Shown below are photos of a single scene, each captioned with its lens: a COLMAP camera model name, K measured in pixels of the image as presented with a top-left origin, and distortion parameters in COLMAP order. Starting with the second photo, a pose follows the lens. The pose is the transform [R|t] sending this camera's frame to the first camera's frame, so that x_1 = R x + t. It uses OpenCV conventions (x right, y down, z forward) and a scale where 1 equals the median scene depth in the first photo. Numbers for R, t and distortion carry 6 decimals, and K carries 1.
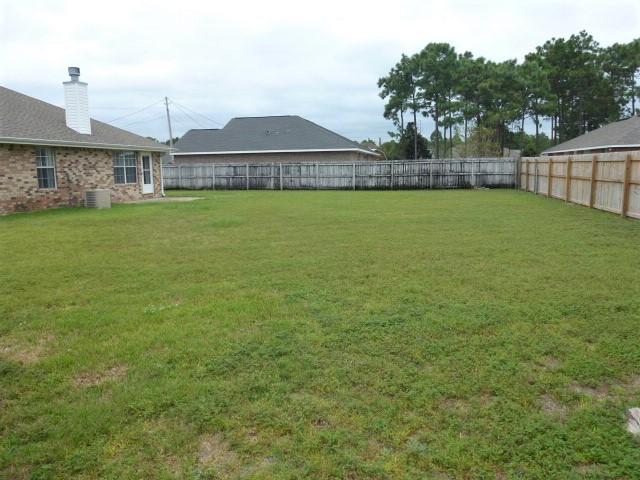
lens RADIAL K [[472.8, 0, 320.0], [0, 472.8, 240.0], [0, 0, 1]] dist [-0.048158, 0.002046]
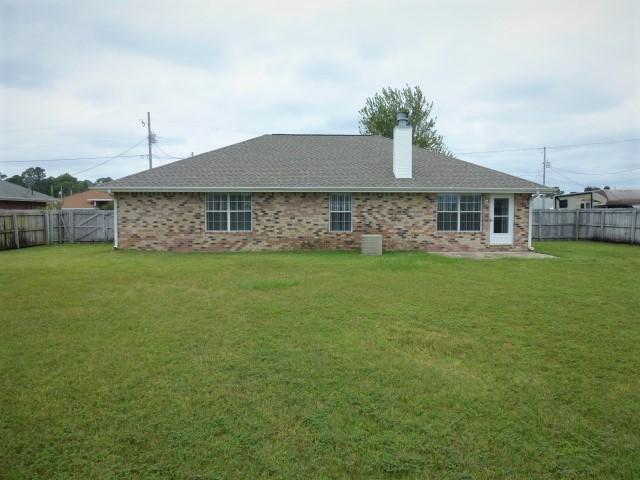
lens RADIAL K [[472.8, 0, 320.0], [0, 472.8, 240.0], [0, 0, 1]] dist [-0.048158, 0.002046]
pose [[0.208683, 0.047380, -0.976835, 0.464524], [-0.150776, 0.988443, 0.015732, -0.095280], [0.966291, 0.144000, 0.213415, 0.684097]]
